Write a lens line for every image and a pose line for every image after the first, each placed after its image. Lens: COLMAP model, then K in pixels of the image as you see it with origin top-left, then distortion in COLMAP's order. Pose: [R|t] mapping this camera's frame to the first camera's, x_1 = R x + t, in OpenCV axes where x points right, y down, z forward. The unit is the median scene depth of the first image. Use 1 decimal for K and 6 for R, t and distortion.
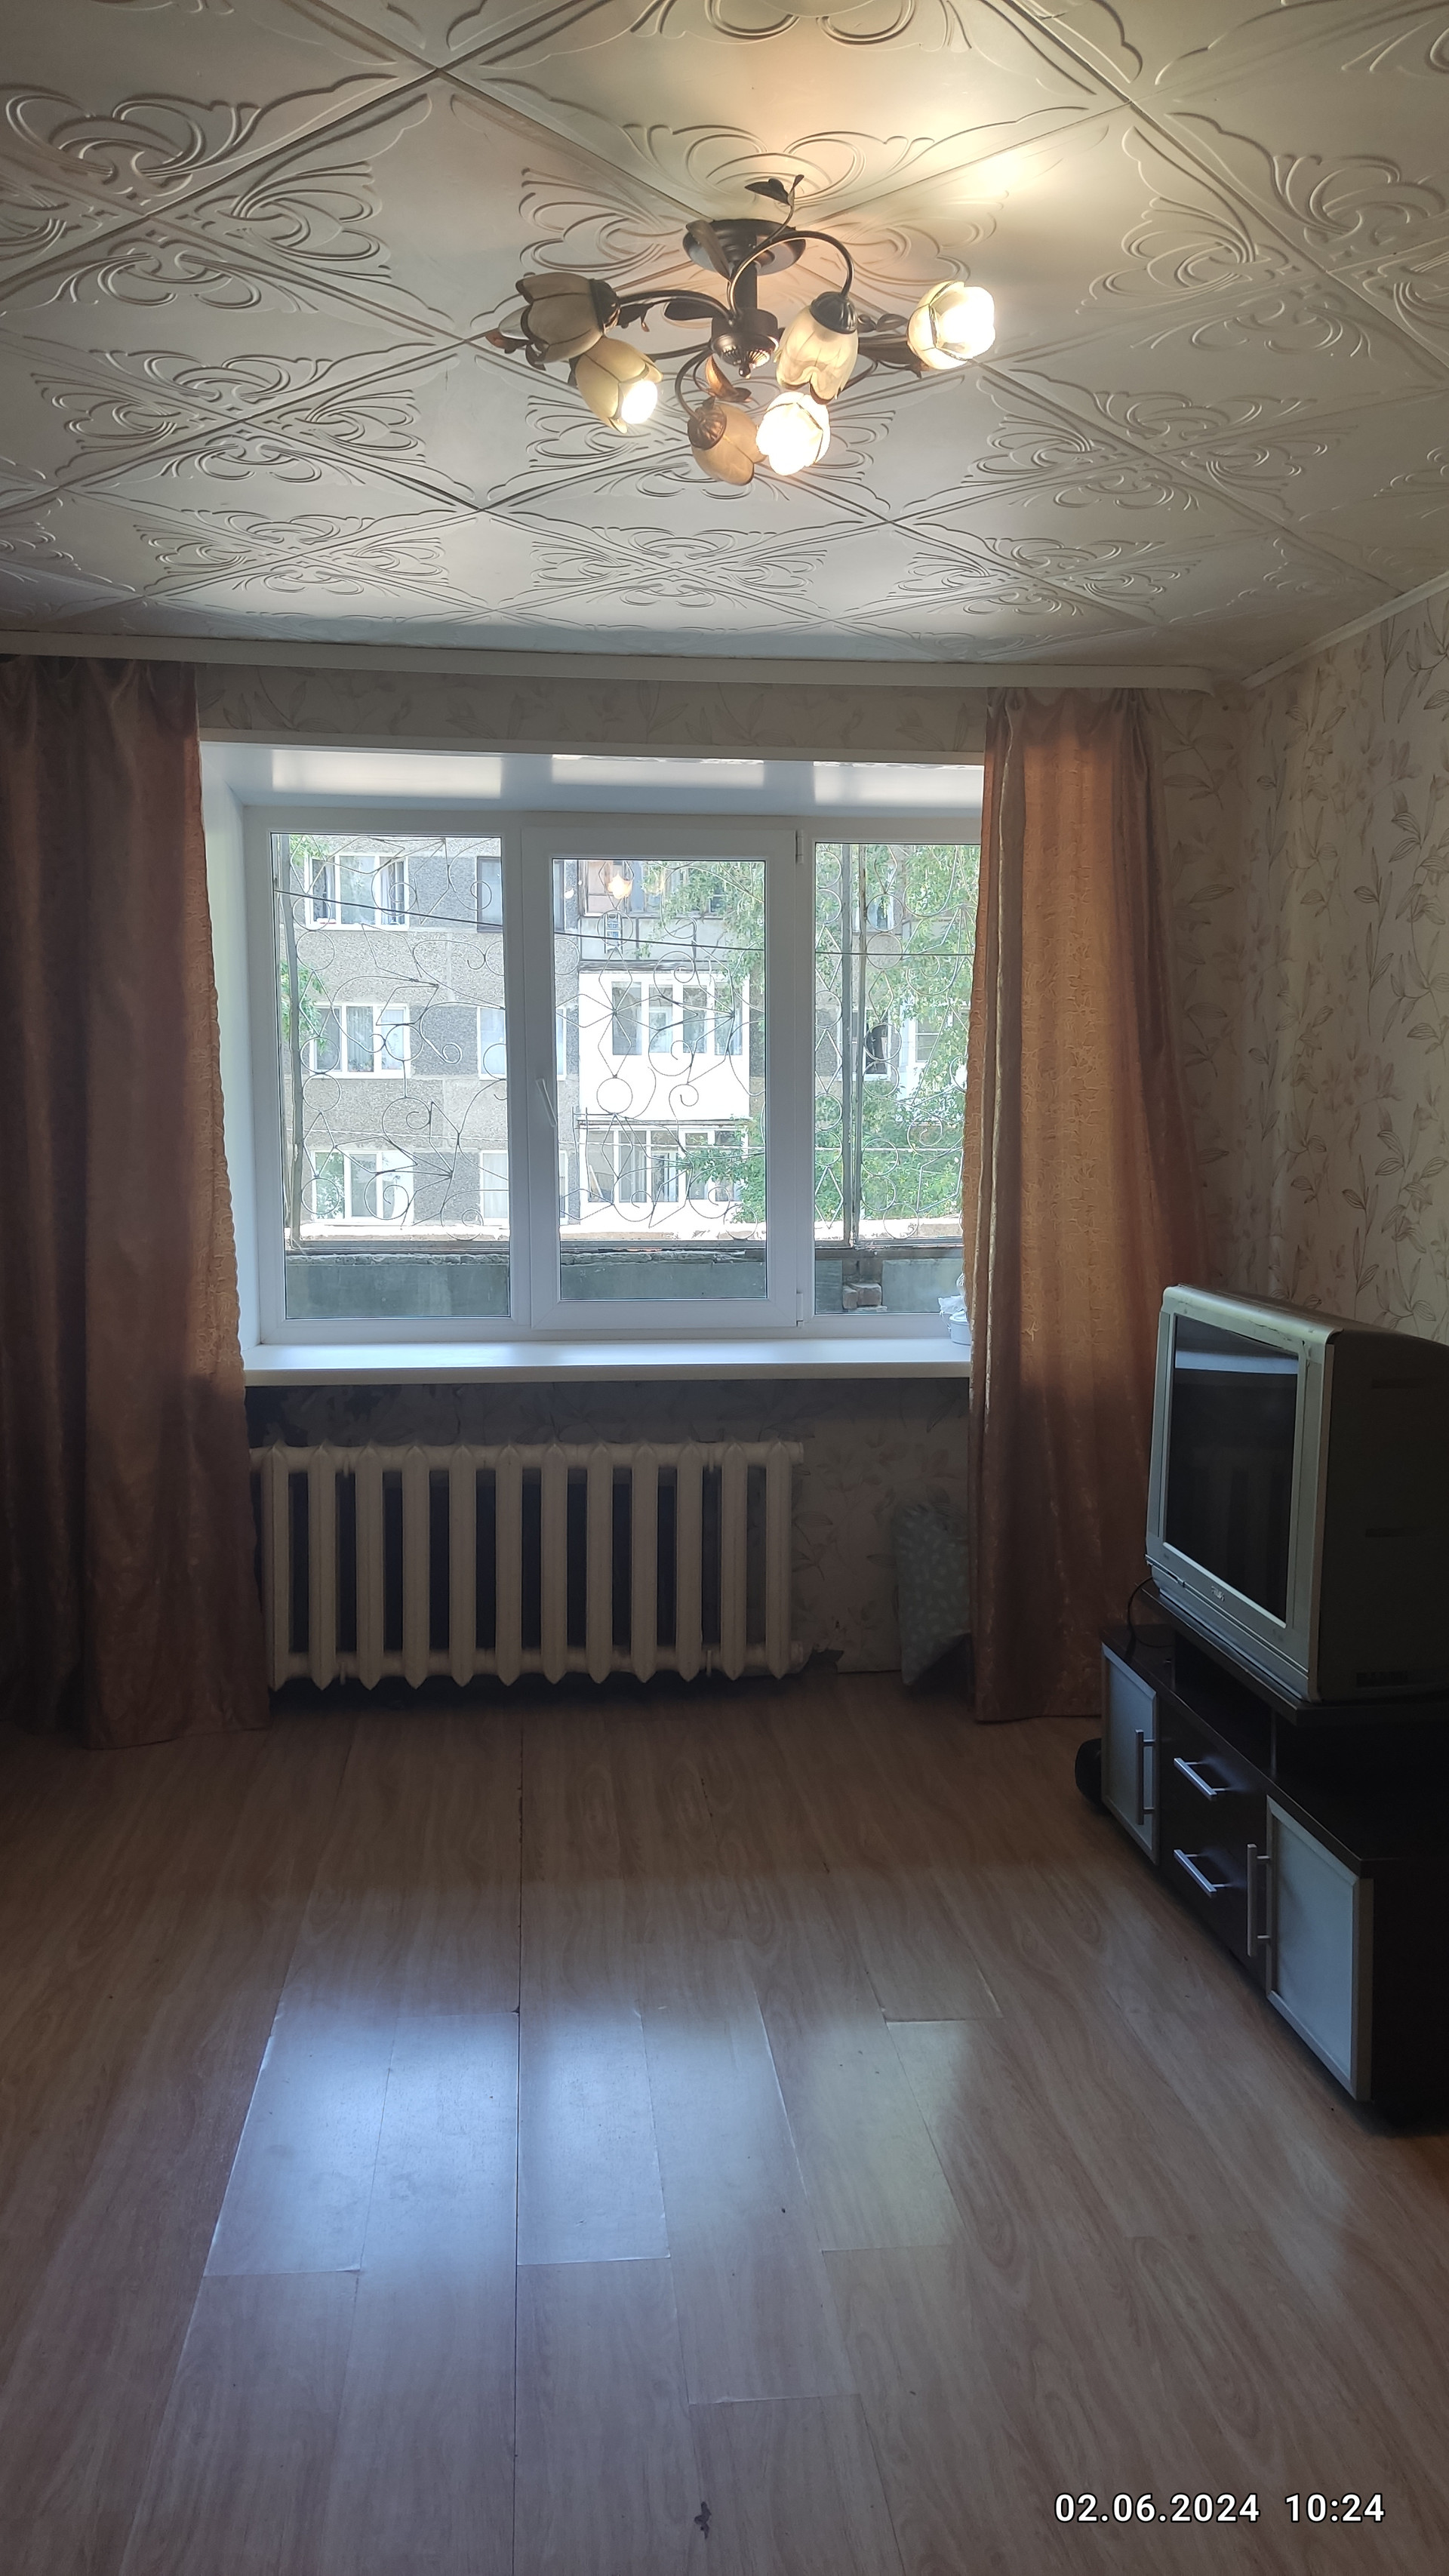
lens RADIAL K [[1923.5, 0, 714.8], [0, 1923.5, 1289.6], [0, 0, 1]] dist [0.049892, -0.000977]
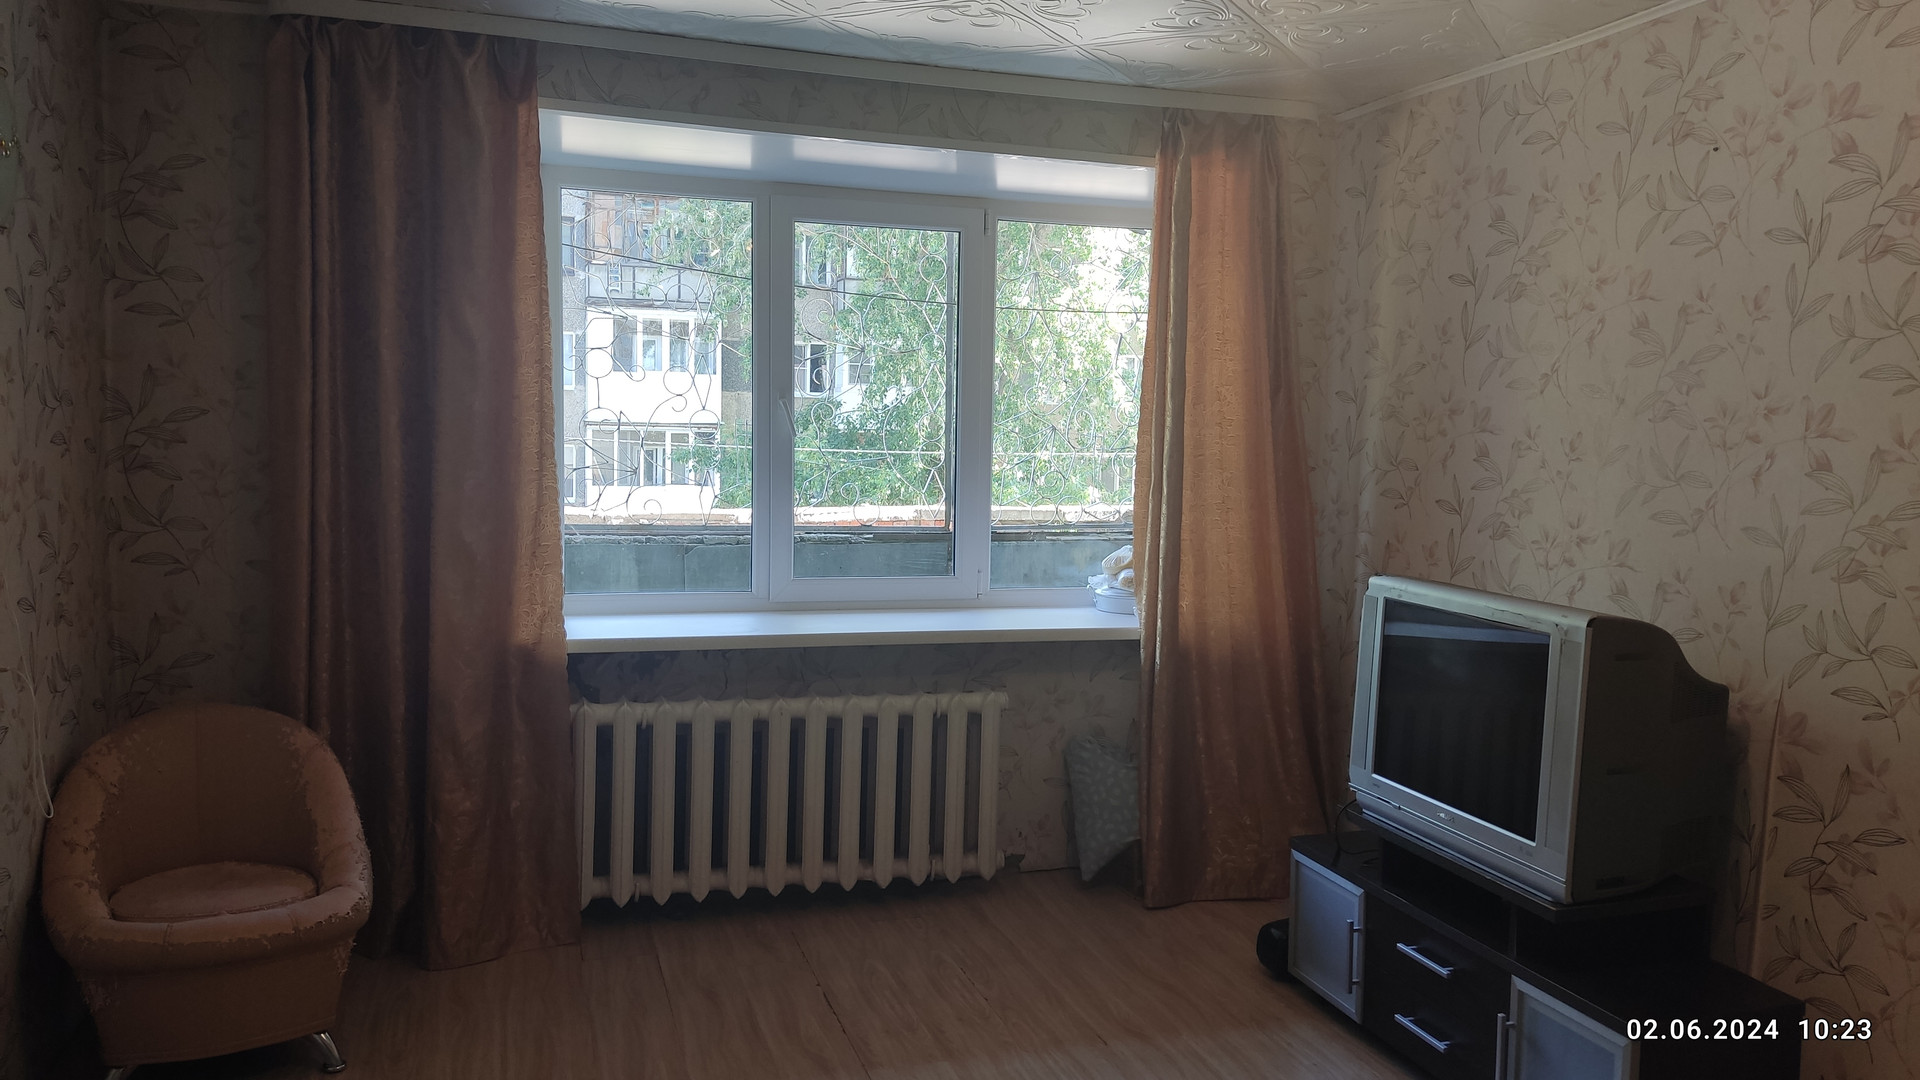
lens RADIAL K [[1433.7, 0, 967.5], [0, 1433.7, 539.1], [0, 0, 1]] dist [0.049892, -0.000977]
pose [[0.978988, 0.005863, 0.203831, -0.178597], [-0.003976, 0.999945, -0.009666, -0.012325], [-0.203877, 0.008652, 0.978958, 0.083873]]
